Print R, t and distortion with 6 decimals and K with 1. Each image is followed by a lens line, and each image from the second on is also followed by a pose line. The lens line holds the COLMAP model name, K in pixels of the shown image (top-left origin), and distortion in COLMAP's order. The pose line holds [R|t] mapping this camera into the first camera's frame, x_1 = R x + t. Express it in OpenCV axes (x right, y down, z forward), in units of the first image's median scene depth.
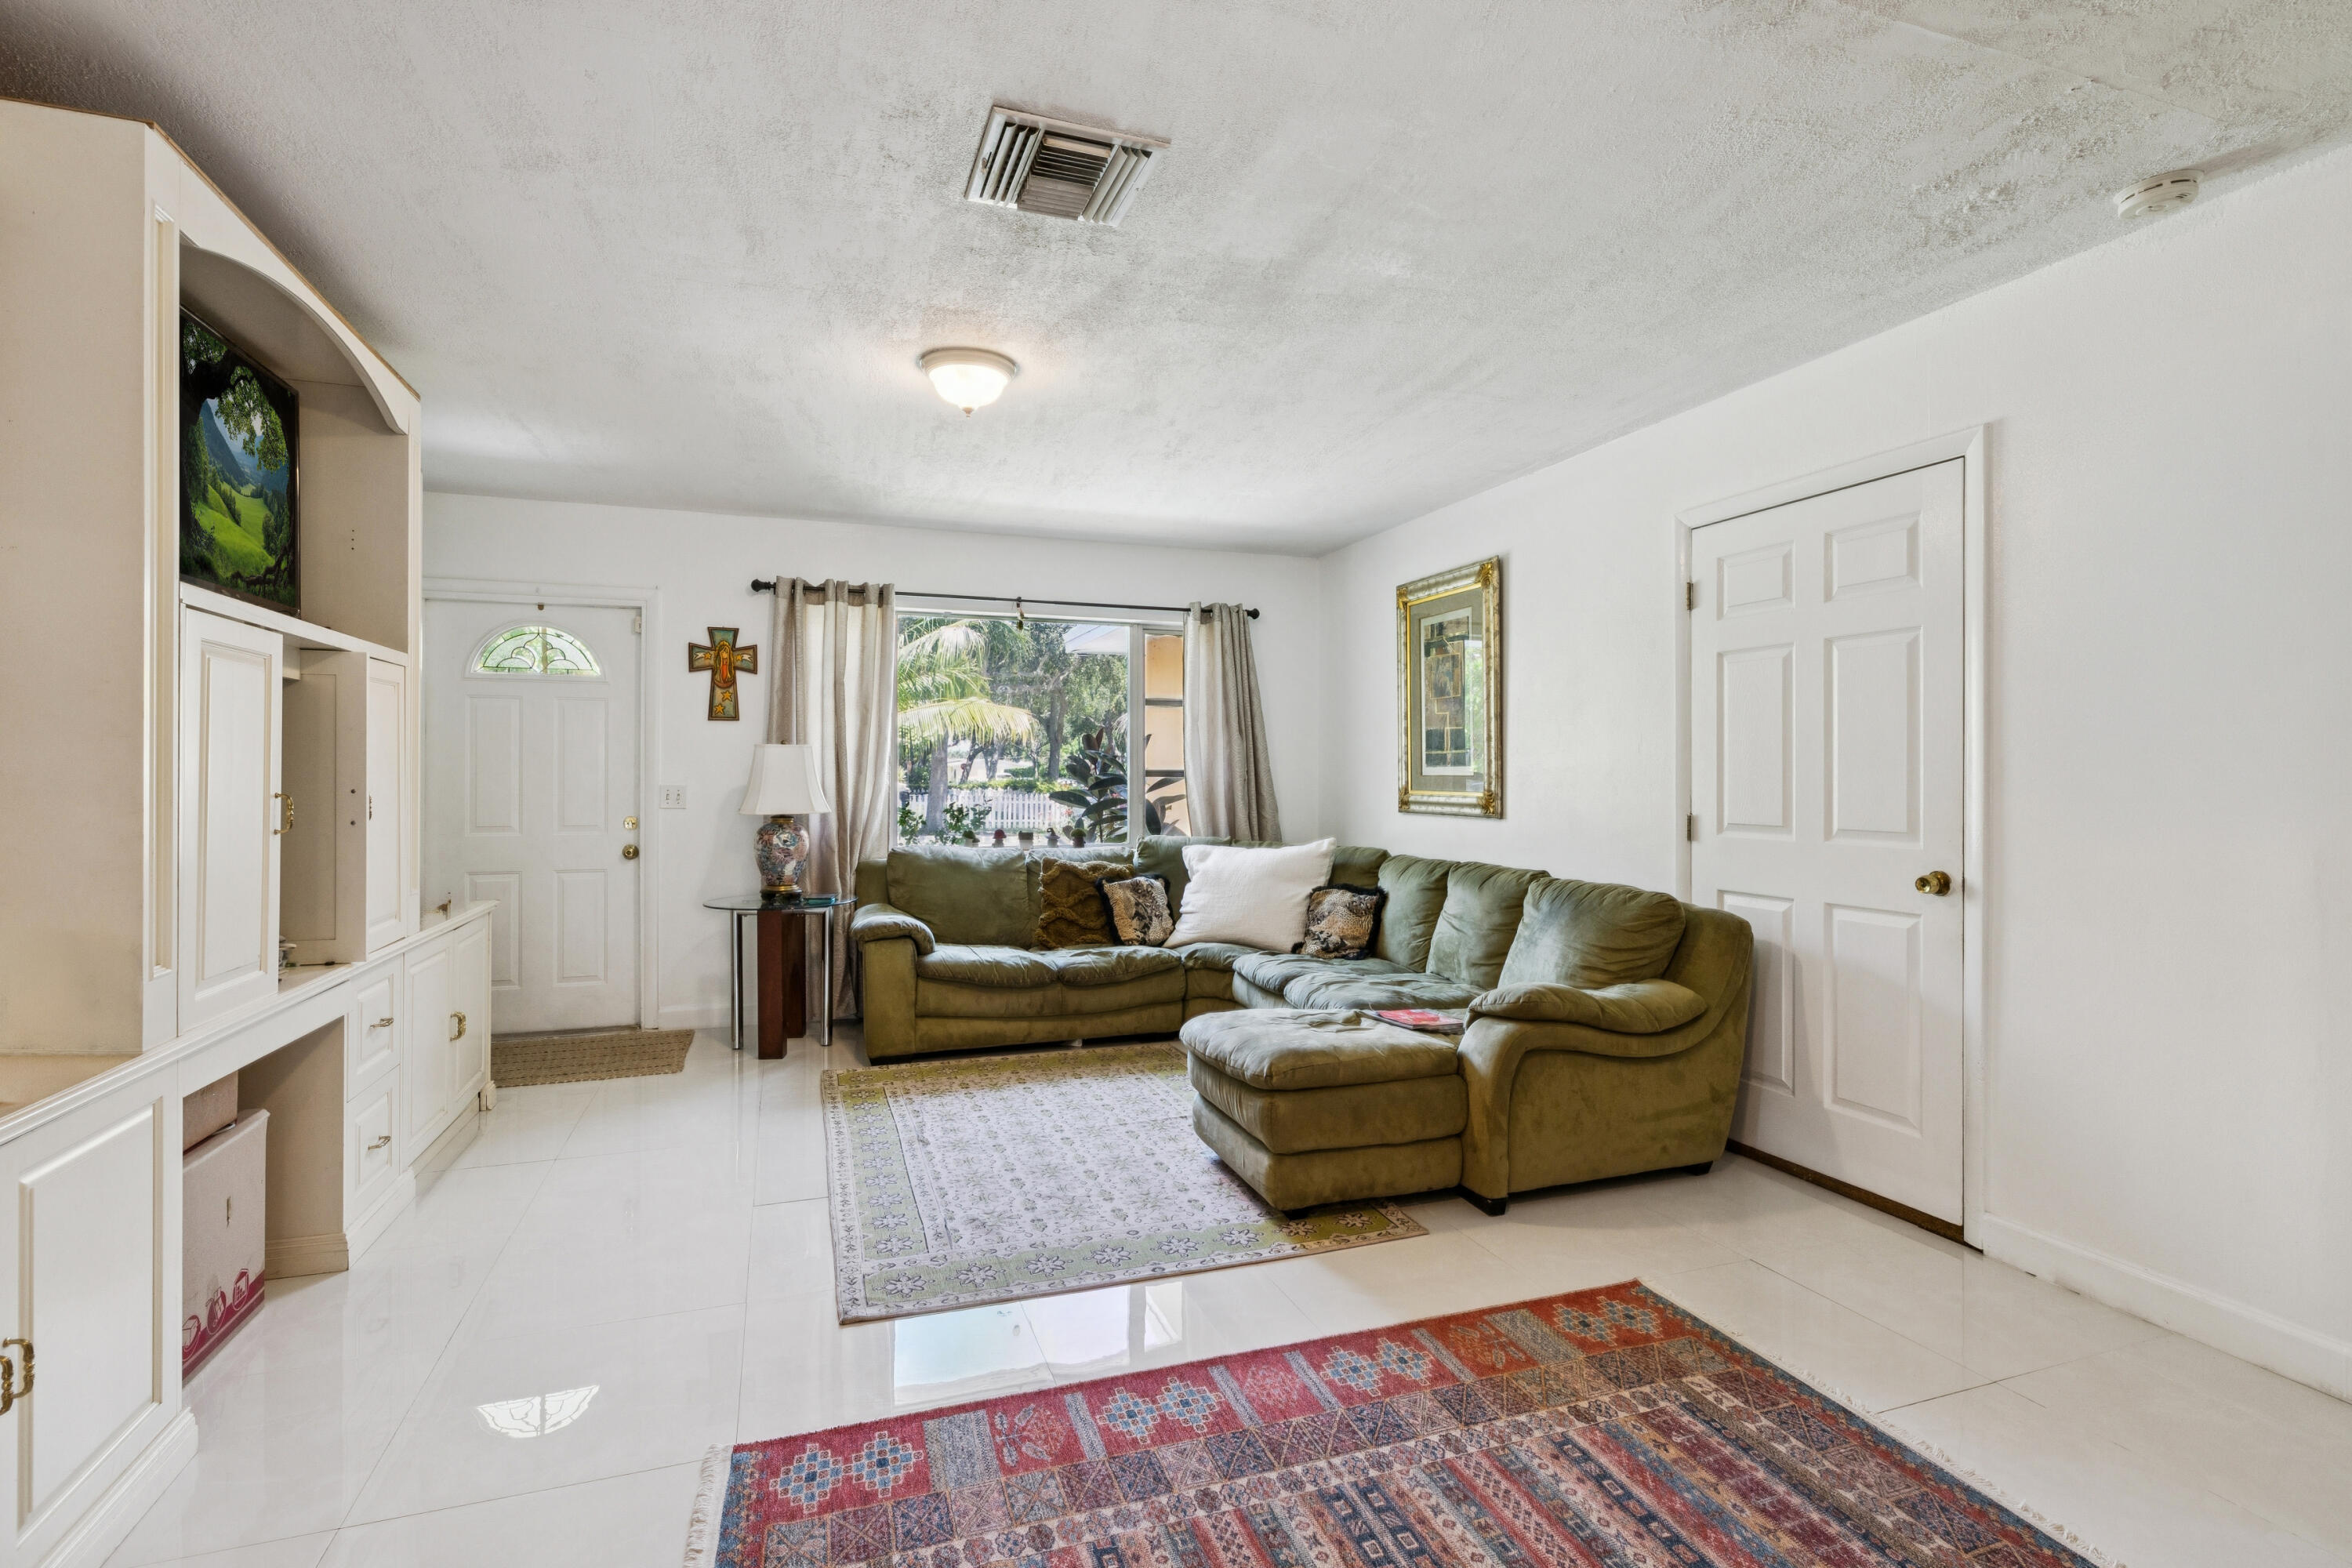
lens RADIAL K [[1092.4, 0, 1173.1], [0, 1092.4, 768.1], [0, 0, 1]] dist [-0.000453, -0.000340]
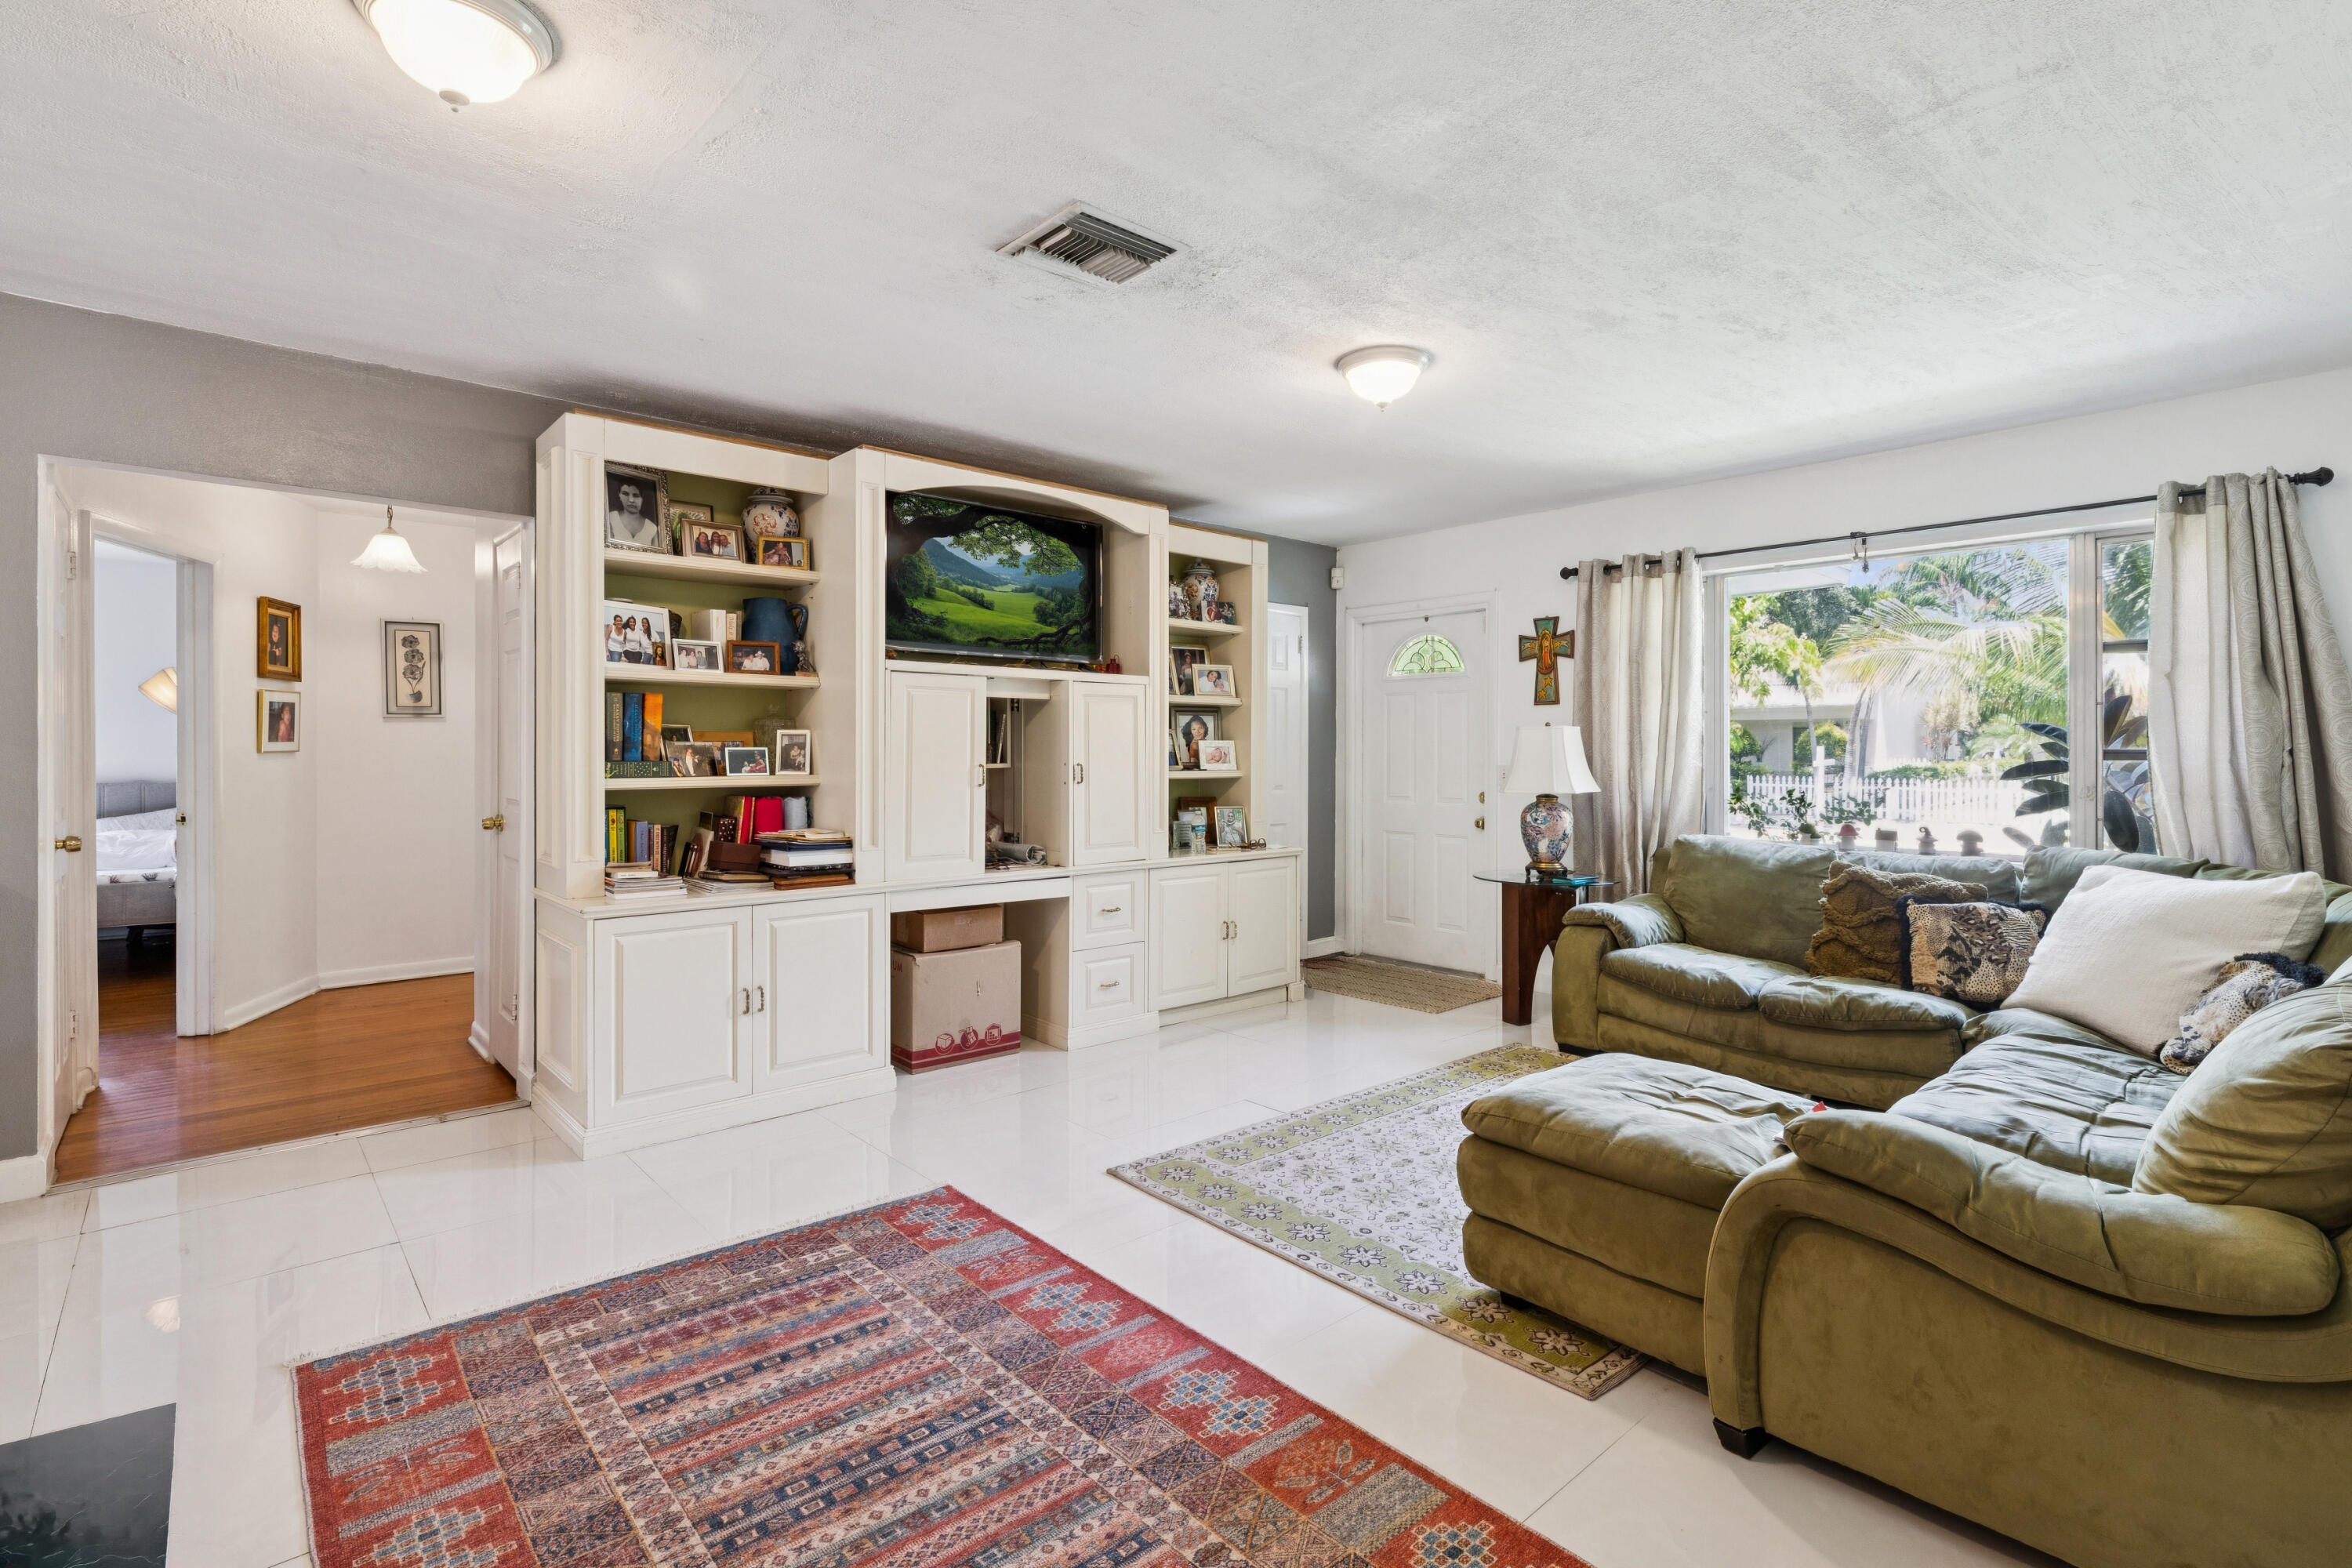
lens RADIAL K [[1094.7, 0, 1186.4], [0, 1094.7, 747.0], [0, 0, 1]] dist [-0.000411, 0.000168]
pose [[0.384435, -0.005973, -0.923133, 0.458424], [0.003184, 0.999982, -0.005144, 0.002062], [0.923146, -0.000962, 0.384447, 0.279106]]
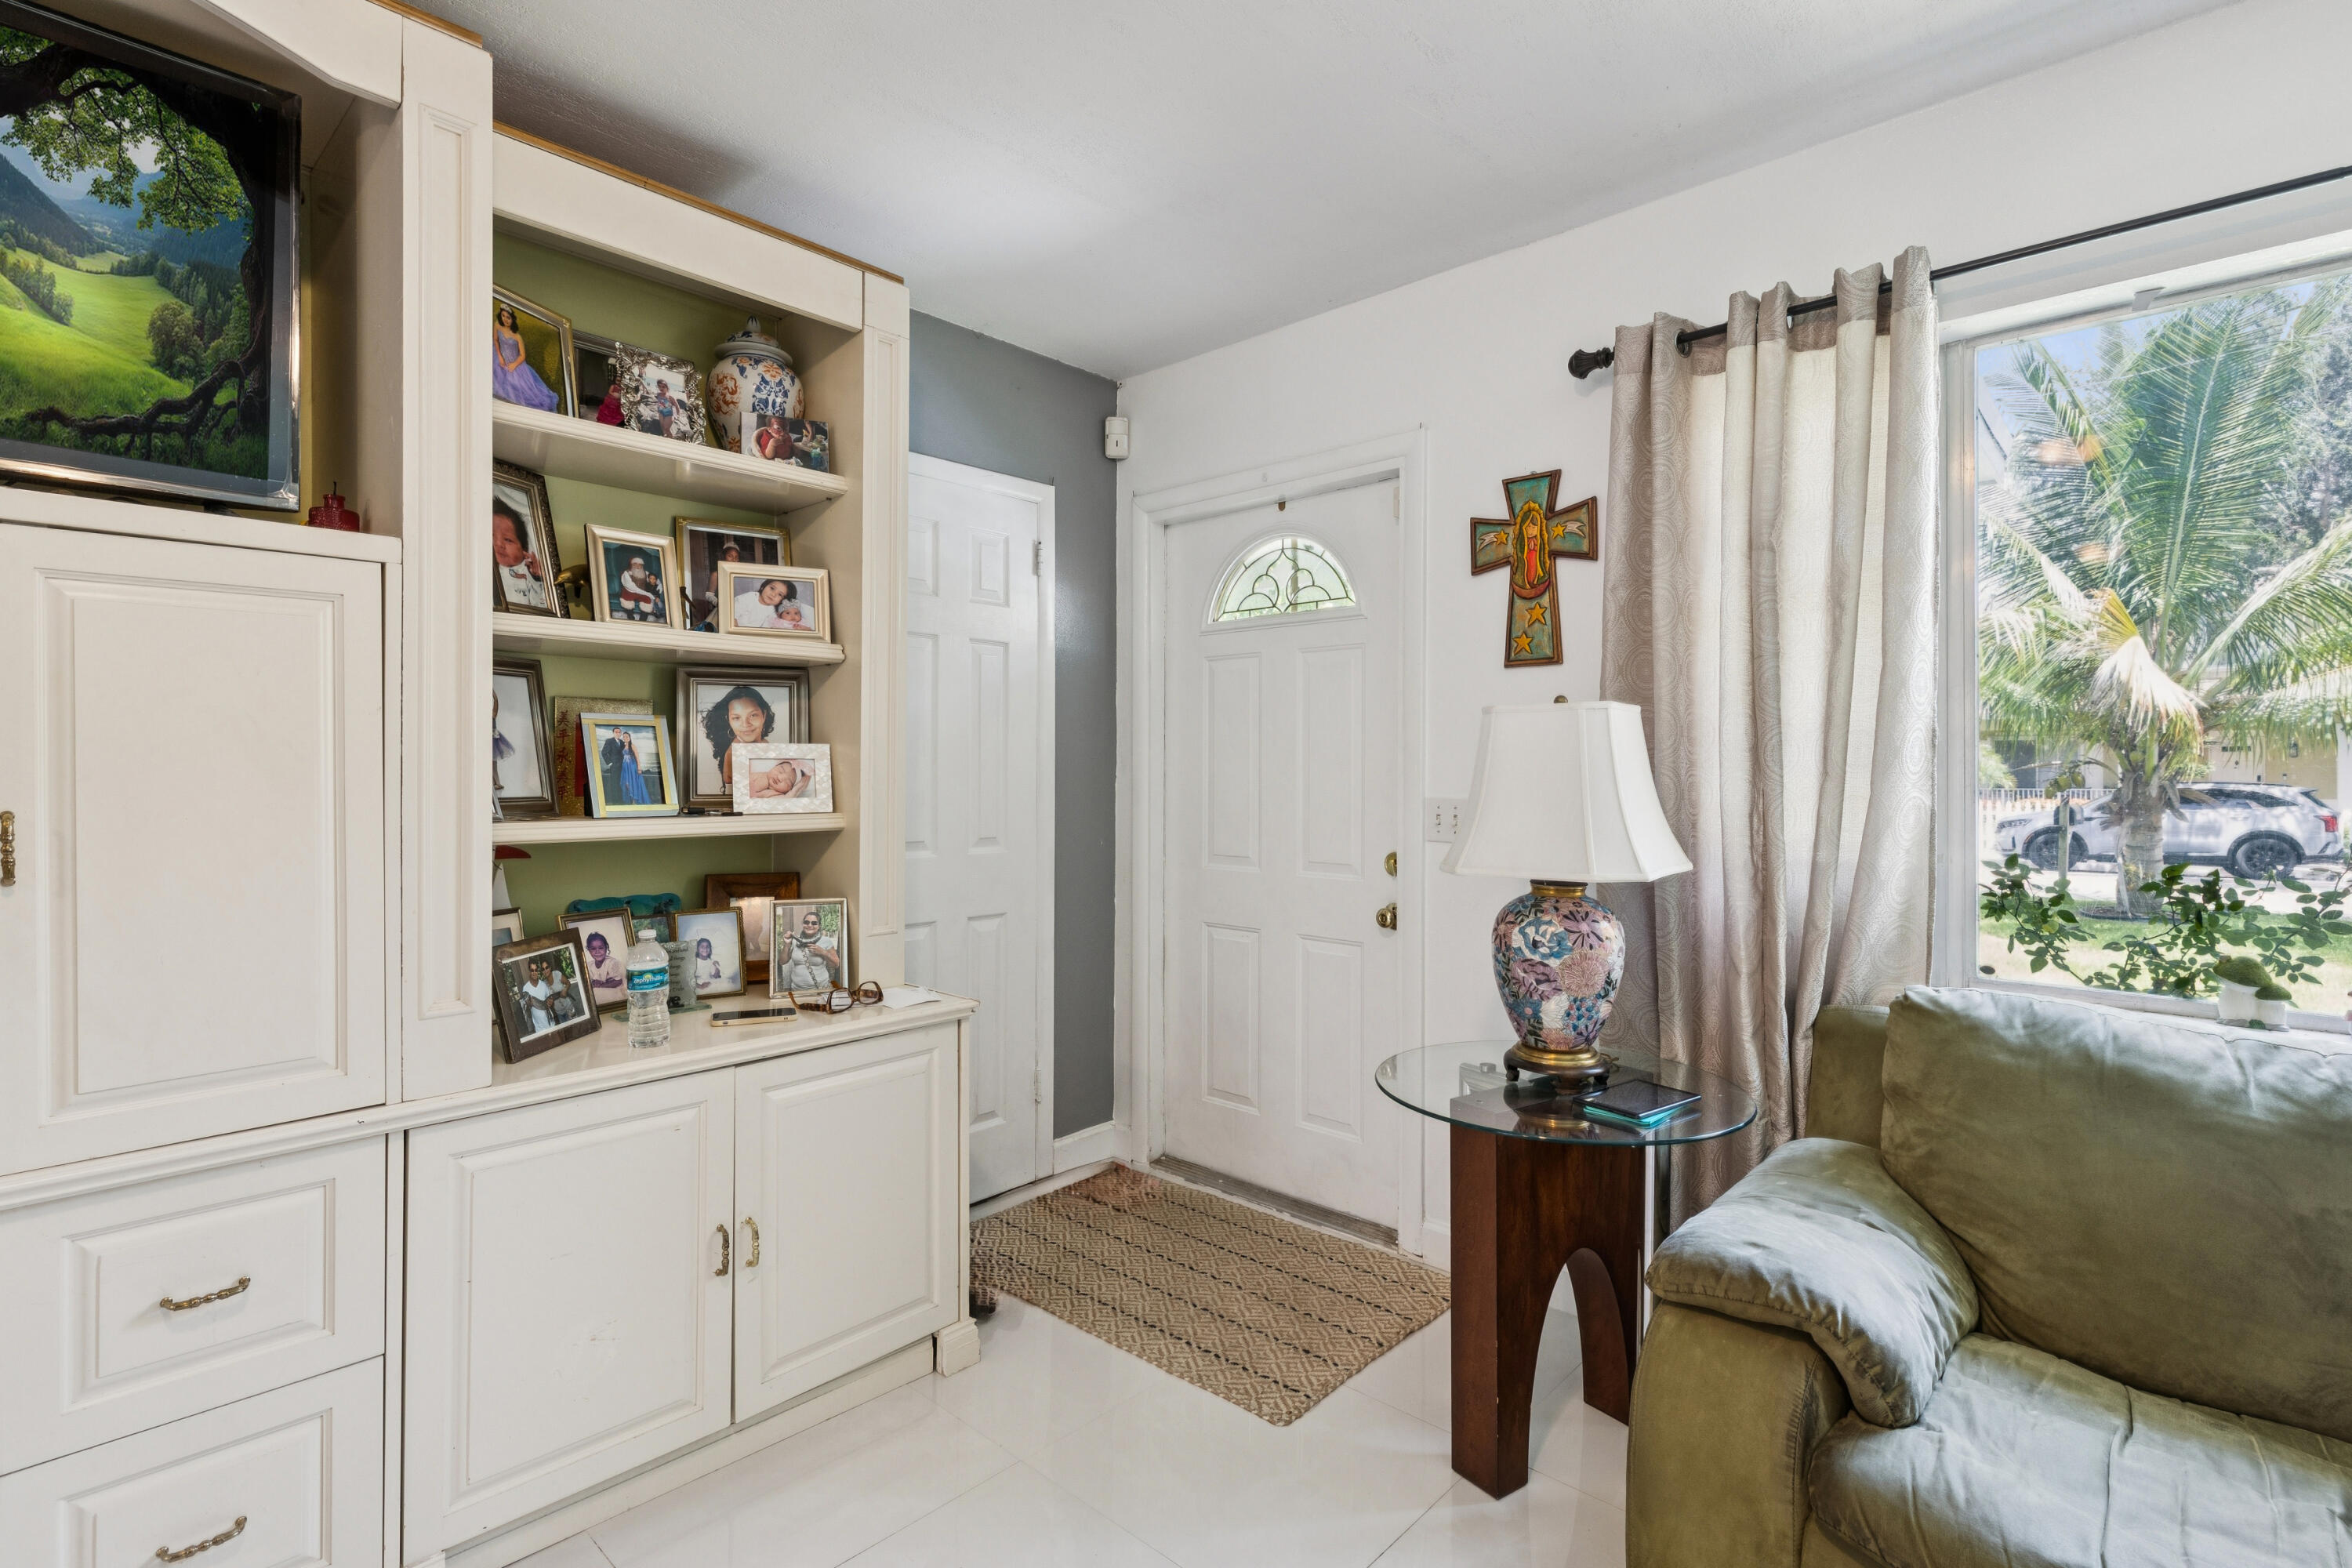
lens RADIAL K [[1111.5, 0, 1174.6], [0, 1111.5, 764.6], [0, 0, 1]] dist [-0.001071, -0.000098]
pose [[0.462940, -0.005264, -0.886374, -0.050613], [0.003636, 0.999985, -0.004039, 0.001587], [0.886382, -0.001353, 0.462952, 0.661096]]
